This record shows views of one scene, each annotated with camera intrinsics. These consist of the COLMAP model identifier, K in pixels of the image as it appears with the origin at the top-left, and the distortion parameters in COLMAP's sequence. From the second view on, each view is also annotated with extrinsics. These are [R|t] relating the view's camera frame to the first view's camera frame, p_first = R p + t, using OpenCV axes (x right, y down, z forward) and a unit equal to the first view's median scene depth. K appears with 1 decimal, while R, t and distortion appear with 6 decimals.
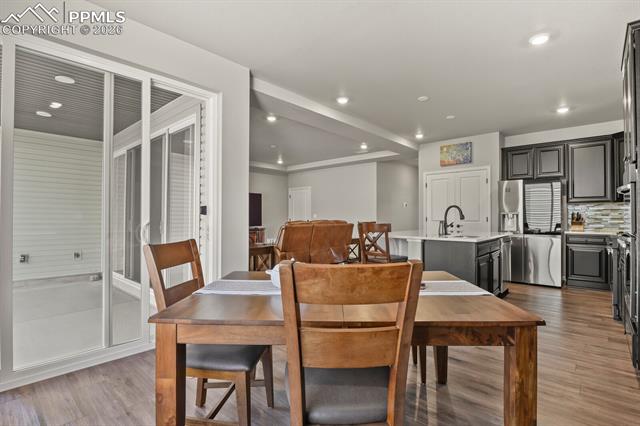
lens RADIAL K [[313.7, 0, 319.6], [0, 313.7, 214.6], [0, 0, 1]] dist [-0.014052, -0.001378]
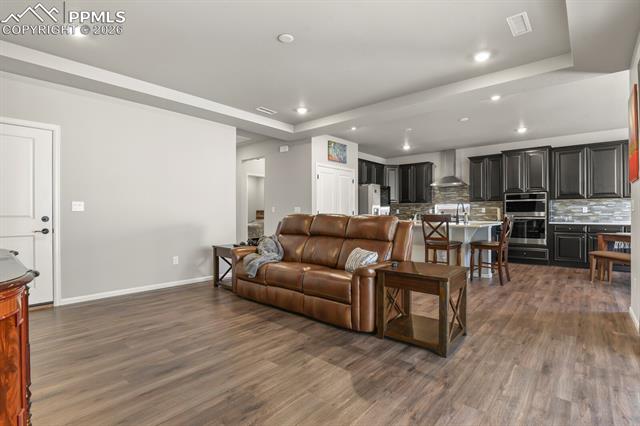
lens RADIAL K [[313.7, 0, 318.2], [0, 313.7, 213.8], [0, 0, 1]] dist [-0.014052, -0.001378]
pose [[-0.041290, -0.007133, 0.999122, -0.657766], [-0.014716, 0.999870, 0.006530, 0.012792], [-0.999039, -0.014433, -0.041389, 1.135829]]
